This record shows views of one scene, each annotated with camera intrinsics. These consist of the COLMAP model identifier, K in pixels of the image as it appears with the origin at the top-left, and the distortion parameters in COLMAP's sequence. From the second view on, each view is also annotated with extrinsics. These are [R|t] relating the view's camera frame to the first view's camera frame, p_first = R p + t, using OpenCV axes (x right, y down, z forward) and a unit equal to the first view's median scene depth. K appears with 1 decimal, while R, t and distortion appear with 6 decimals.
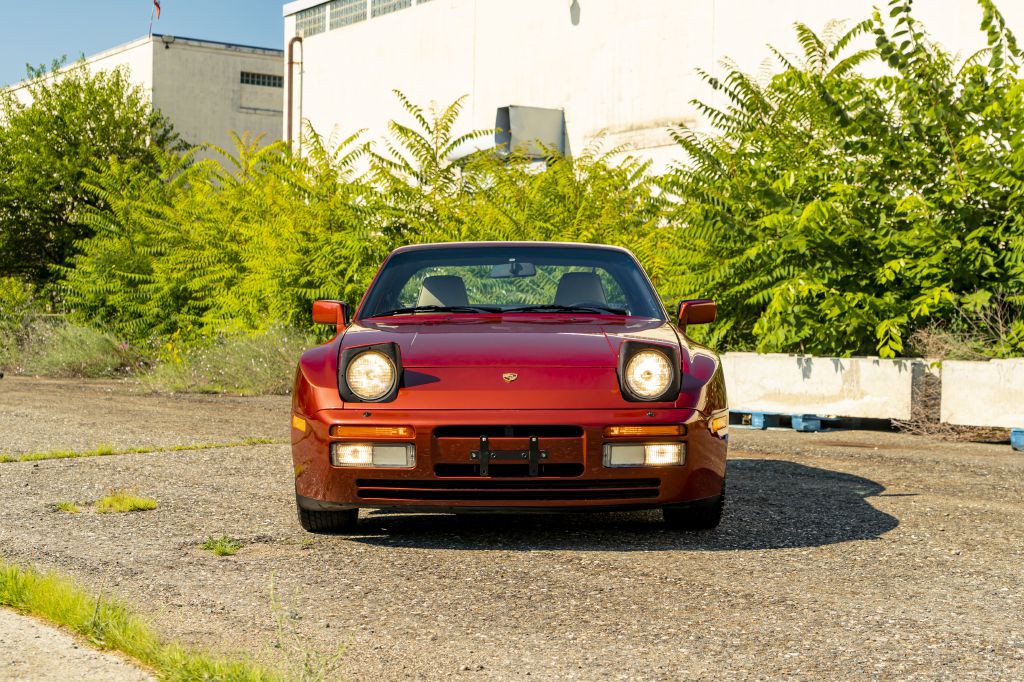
lens RADIAL K [[3041.9, 0, 280.5], [0, 3041.9, 340.3], [0, 0, 1]] dist [0.067076, 0.237590]
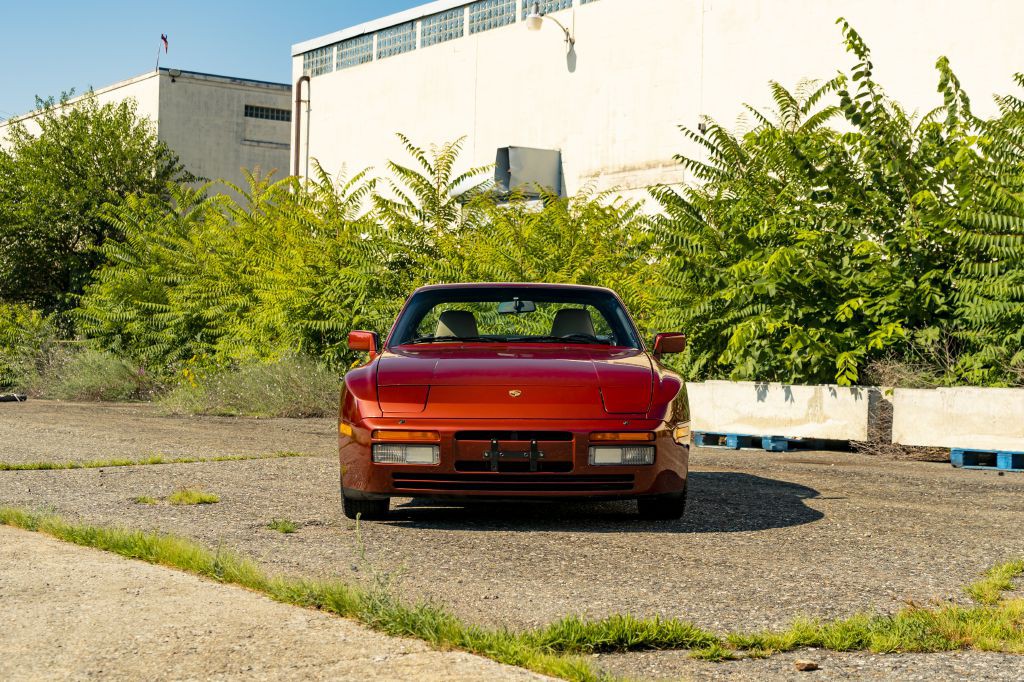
lens RADIAL K [[3041.9, 0, 280.5], [0, 3041.9, 340.3], [0, 0, 1]] dist [0.067076, 0.237590]
pose [[0.999962, 0.008529, 0.001533, -0.009512], [-0.008514, 0.999920, -0.009389, 0.001160], [-0.001613, 0.009376, 0.999955, -0.103714]]
